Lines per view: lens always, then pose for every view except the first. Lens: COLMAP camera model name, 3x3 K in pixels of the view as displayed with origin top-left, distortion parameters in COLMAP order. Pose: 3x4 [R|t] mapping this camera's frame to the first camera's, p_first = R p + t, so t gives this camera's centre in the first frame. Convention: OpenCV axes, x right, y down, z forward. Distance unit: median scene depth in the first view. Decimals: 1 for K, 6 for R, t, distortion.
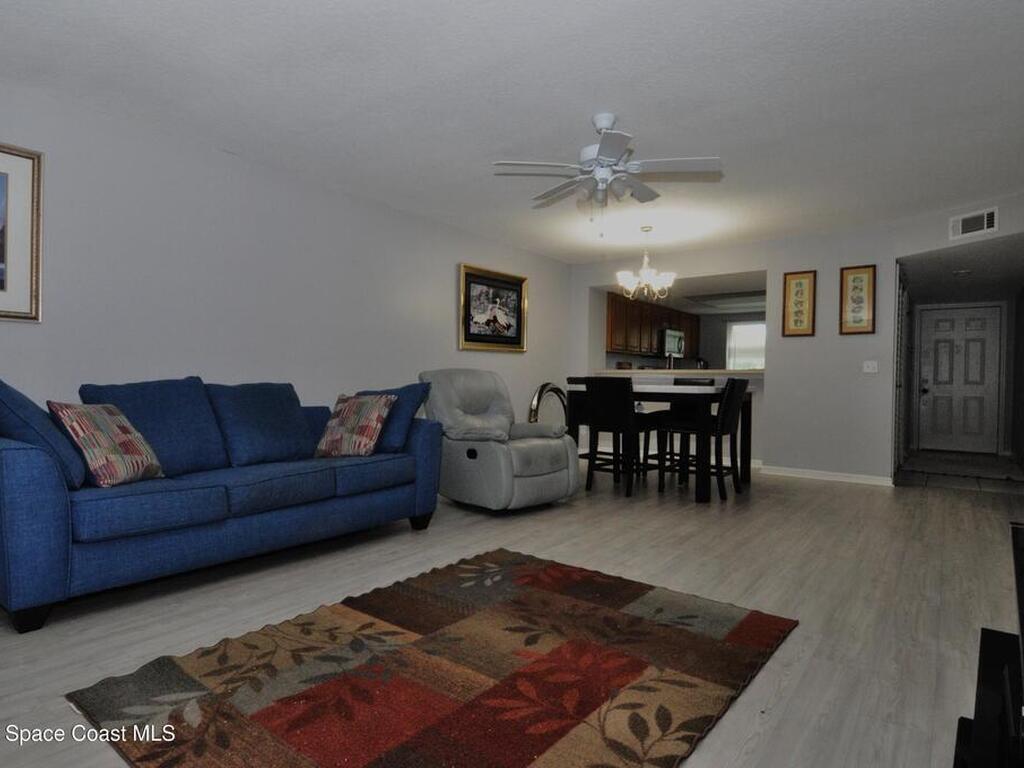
lens RADIAL K [[591.1, 0, 512.0], [0, 591.1, 384.0], [0, 0, 1]] dist [0.005095, 0.000108]
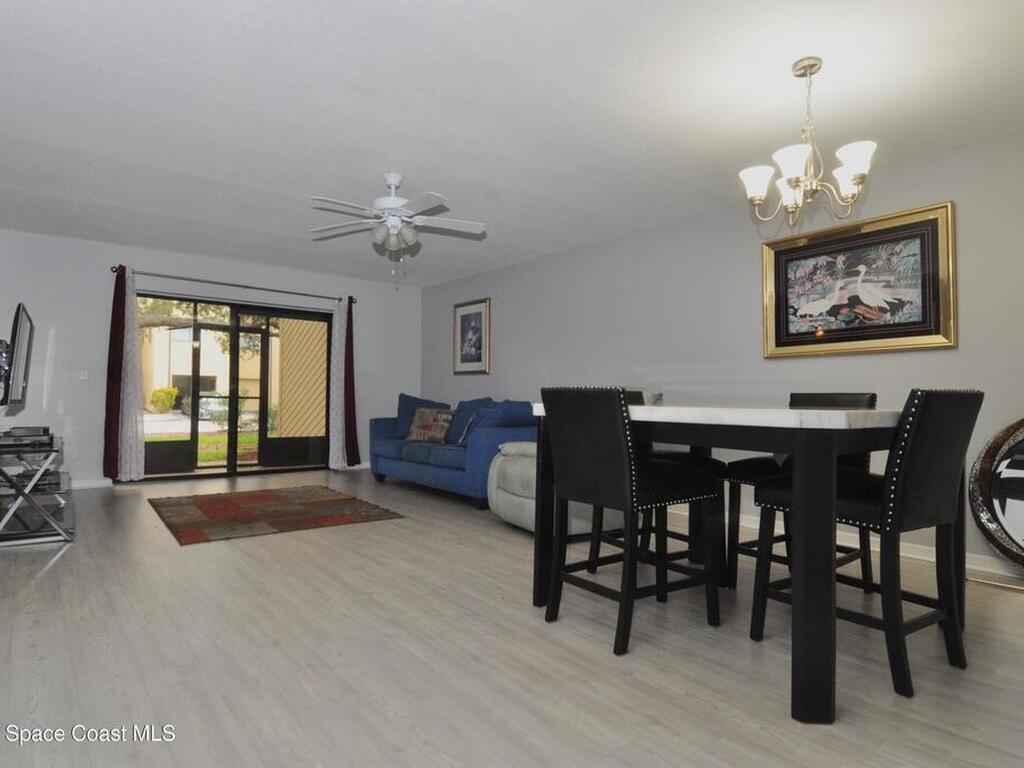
lens RADIAL K [[591.1, 0, 512.0], [0, 591.1, 384.0], [0, 0, 1]] dist [0.005095, 0.000108]
pose [[-0.246736, -0.040416, -0.968240, 0.664934], [-0.019235, 0.999137, -0.036804, 0.006303], [0.968892, 0.009543, -0.247301, 0.823239]]
